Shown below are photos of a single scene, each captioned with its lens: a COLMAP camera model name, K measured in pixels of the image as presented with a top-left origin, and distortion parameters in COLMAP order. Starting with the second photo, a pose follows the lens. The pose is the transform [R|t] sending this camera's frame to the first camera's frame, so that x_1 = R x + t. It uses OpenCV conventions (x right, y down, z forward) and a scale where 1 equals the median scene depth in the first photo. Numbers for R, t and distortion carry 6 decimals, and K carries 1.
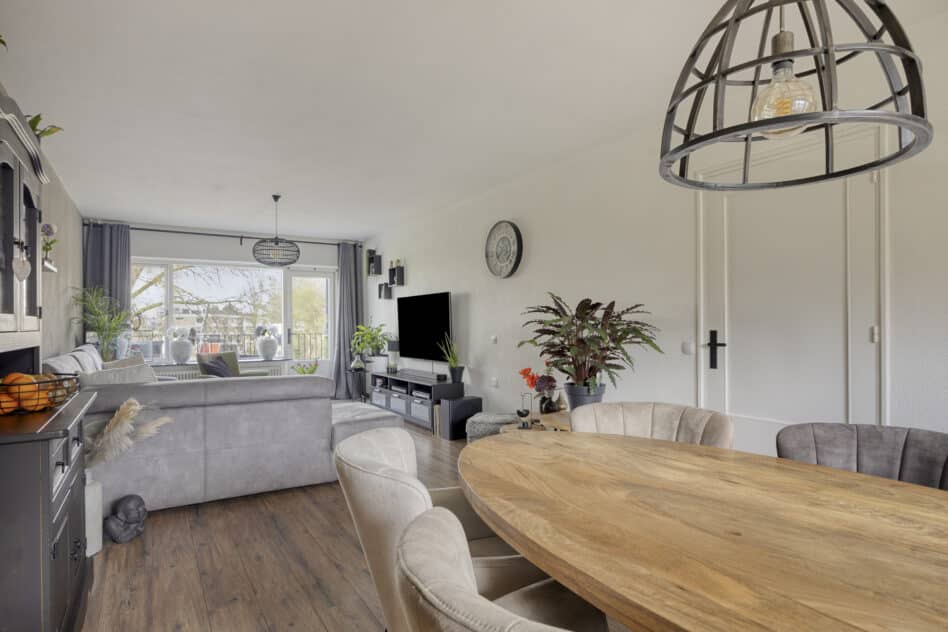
lens RADIAL K [[517.3, 0, 470.0], [0, 517.3, 322.8], [0, 0, 1]] dist [-0.005866, -0.001690]
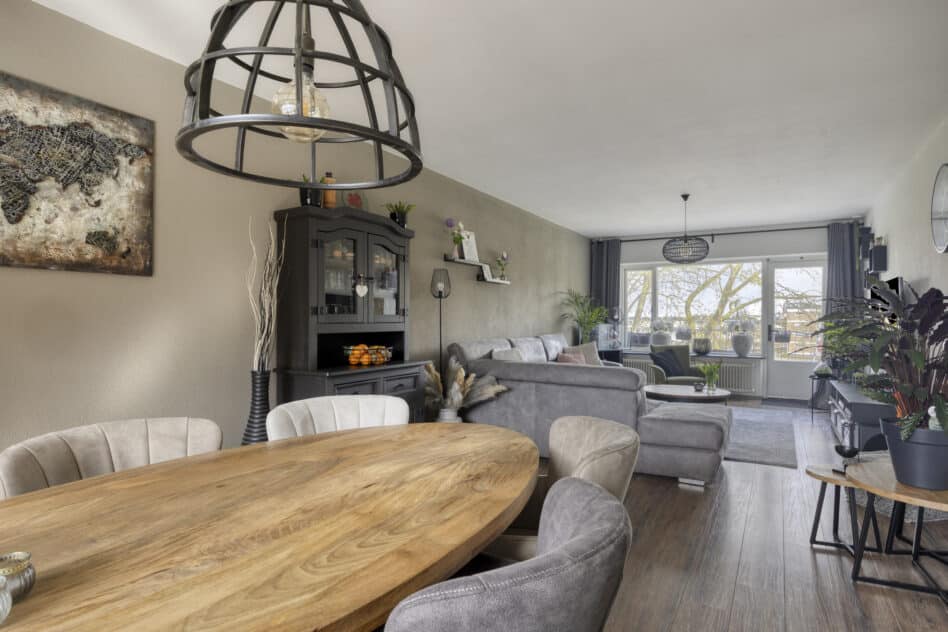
lens RADIAL K [[511.4, 0, 482.3], [0, 511.4, 319.4], [0, 0, 1]] dist [-0.001213, -0.000090]
pose [[0.464979, 0.009929, -0.885266, 0.264694], [-0.006266, 0.999949, 0.007925, -0.003135], [0.885300, 0.001862, 0.465017, 0.133550]]
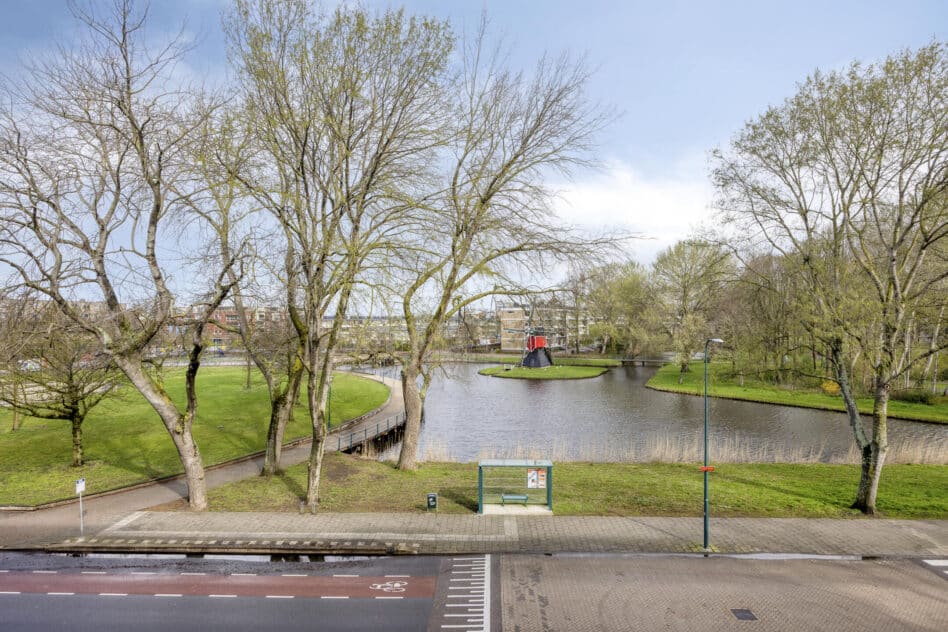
lens RADIAL K [[517.3, 0, 476.6], [0, 517.3, 318.6], [0, 0, 1]] dist [-0.005866, -0.001690]
pose [[0.834676, 0.003968, -0.550726, -0.556445], [-0.001773, 0.999988, 0.004519, 0.002959], [0.550738, -0.002795, 0.834674, 1.191376]]
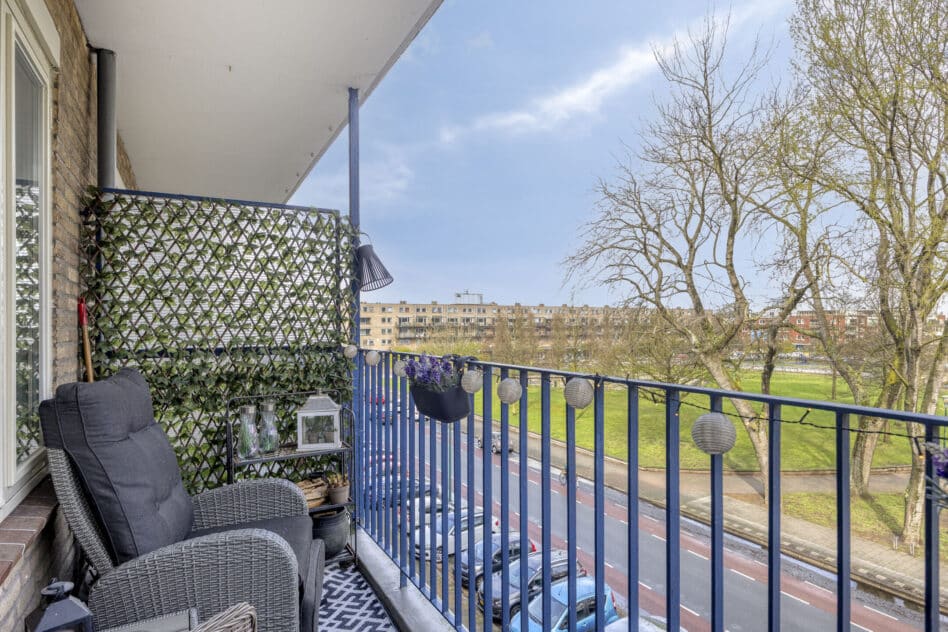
lens RADIAL K [[517.3, 0, 475.5], [0, 517.3, 320.6], [0, 0, 1]] dist [-0.005866, -0.001690]
pose [[-0.039604, -0.001185, -0.999215, -0.407182], [0.001706, 0.999998, -0.001254, 0.009412], [0.999214, -0.001754, -0.039602, 1.150065]]
